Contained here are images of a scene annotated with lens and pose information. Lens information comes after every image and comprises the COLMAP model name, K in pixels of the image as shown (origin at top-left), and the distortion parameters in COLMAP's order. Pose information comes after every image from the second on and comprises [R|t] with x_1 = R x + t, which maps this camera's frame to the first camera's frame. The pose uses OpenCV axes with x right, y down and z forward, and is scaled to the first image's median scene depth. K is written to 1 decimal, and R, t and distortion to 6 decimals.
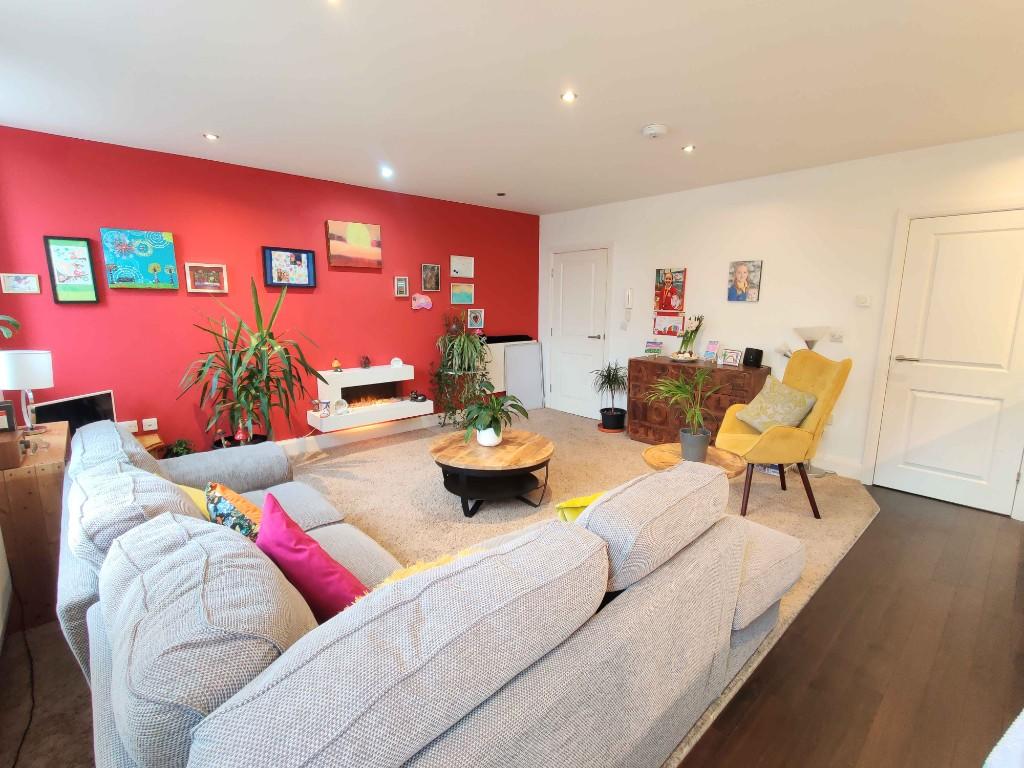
lens RADIAL K [[482.7, 0, 512.0], [0, 482.7, 384.0], [0, 0, 1]] dist [0.009285, -0.000593]
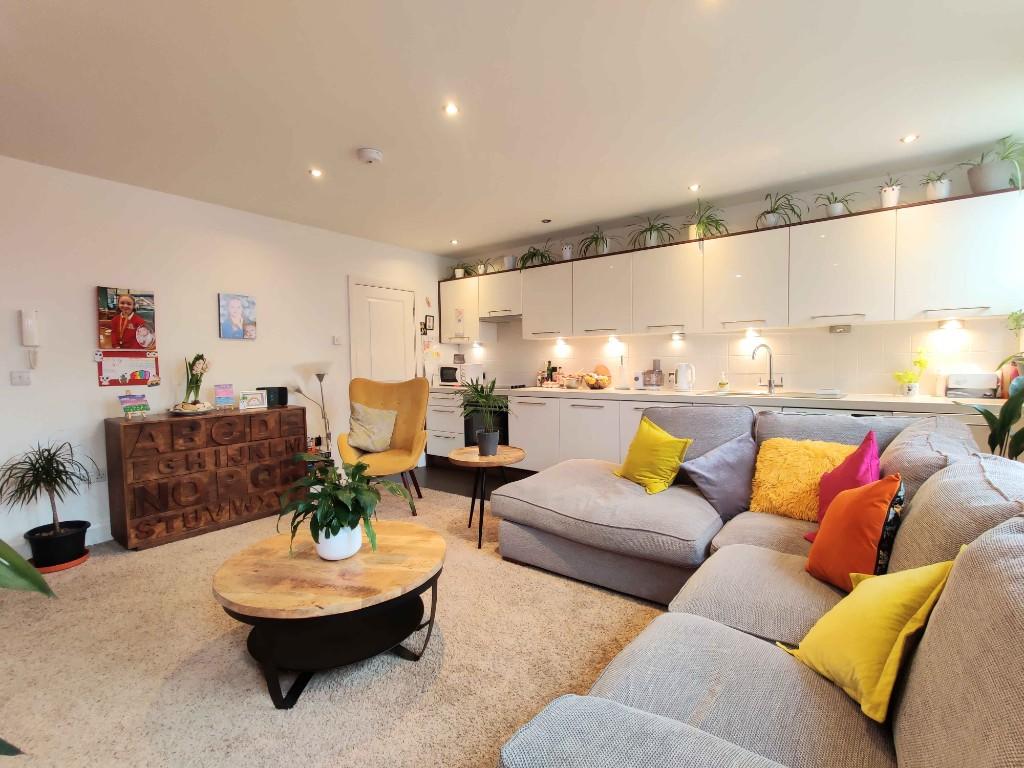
lens RADIAL K [[482.7, 0, 512.0], [0, 482.7, 384.0], [0, 0, 1]] dist [0.009285, -0.000593]
pose [[-0.170619, -0.045525, 0.984285, -0.460143], [0.182114, 0.980265, 0.076907, -0.059247], [-0.968361, 0.192374, -0.158961, 0.607794]]
